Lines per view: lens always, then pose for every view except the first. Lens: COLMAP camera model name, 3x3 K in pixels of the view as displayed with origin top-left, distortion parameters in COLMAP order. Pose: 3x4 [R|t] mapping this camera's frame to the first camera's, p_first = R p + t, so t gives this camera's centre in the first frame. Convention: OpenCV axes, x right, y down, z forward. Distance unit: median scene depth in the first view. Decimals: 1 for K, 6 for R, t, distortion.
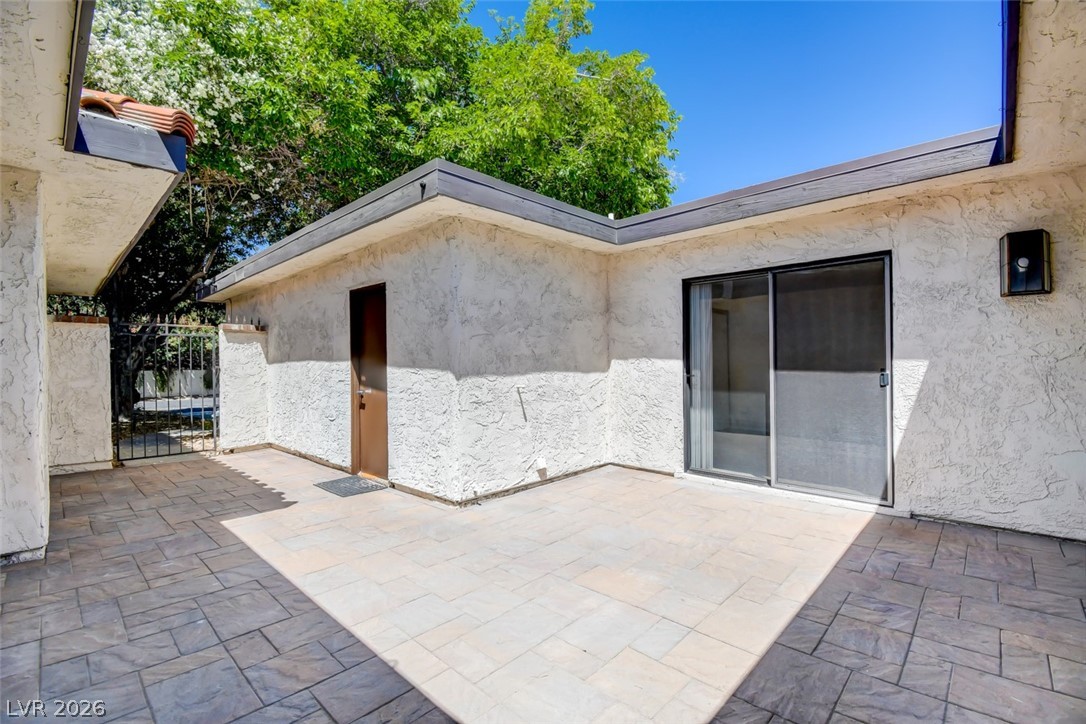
lens RADIAL K [[483.2, 0, 546.2], [0, 483.2, 361.2], [0, 0, 1]] dist [0.000658, -0.001373]
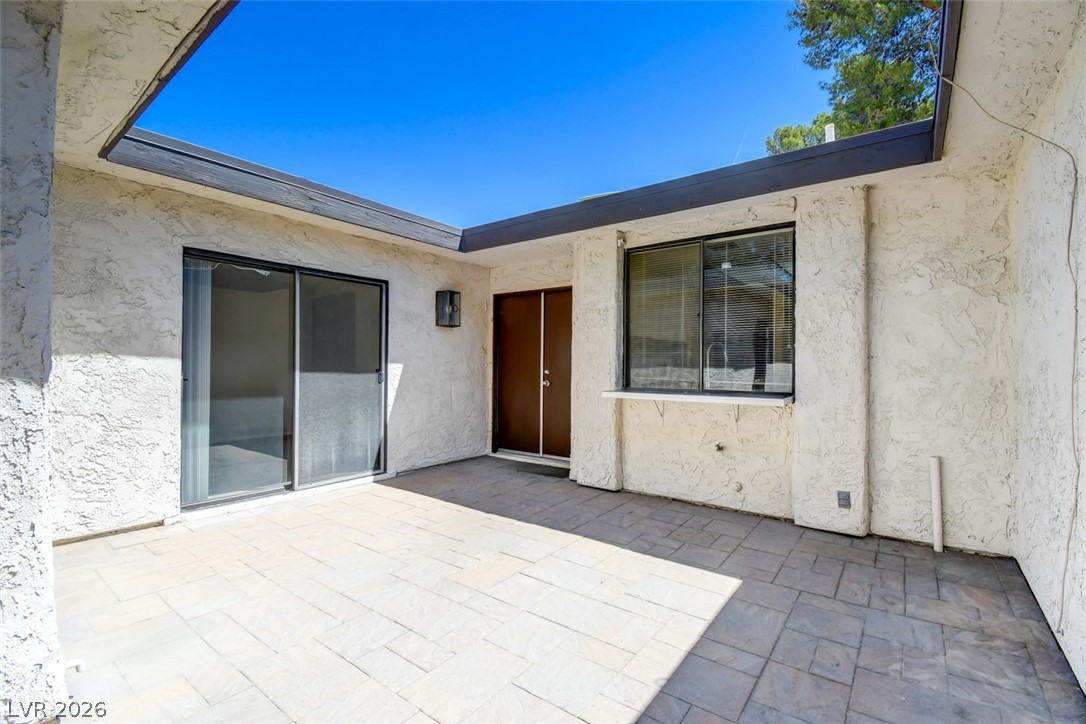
lens RADIAL K [[483.2, 0, 544.8], [0, 483.2, 366.1], [0, 0, 1]] dist [0.000658, -0.001373]
pose [[-0.120935, 0.005730, 0.992644, -0.564678], [-0.011659, 0.999906, -0.007193, 0.009238], [-0.992592, -0.012443, -0.120857, 0.616141]]
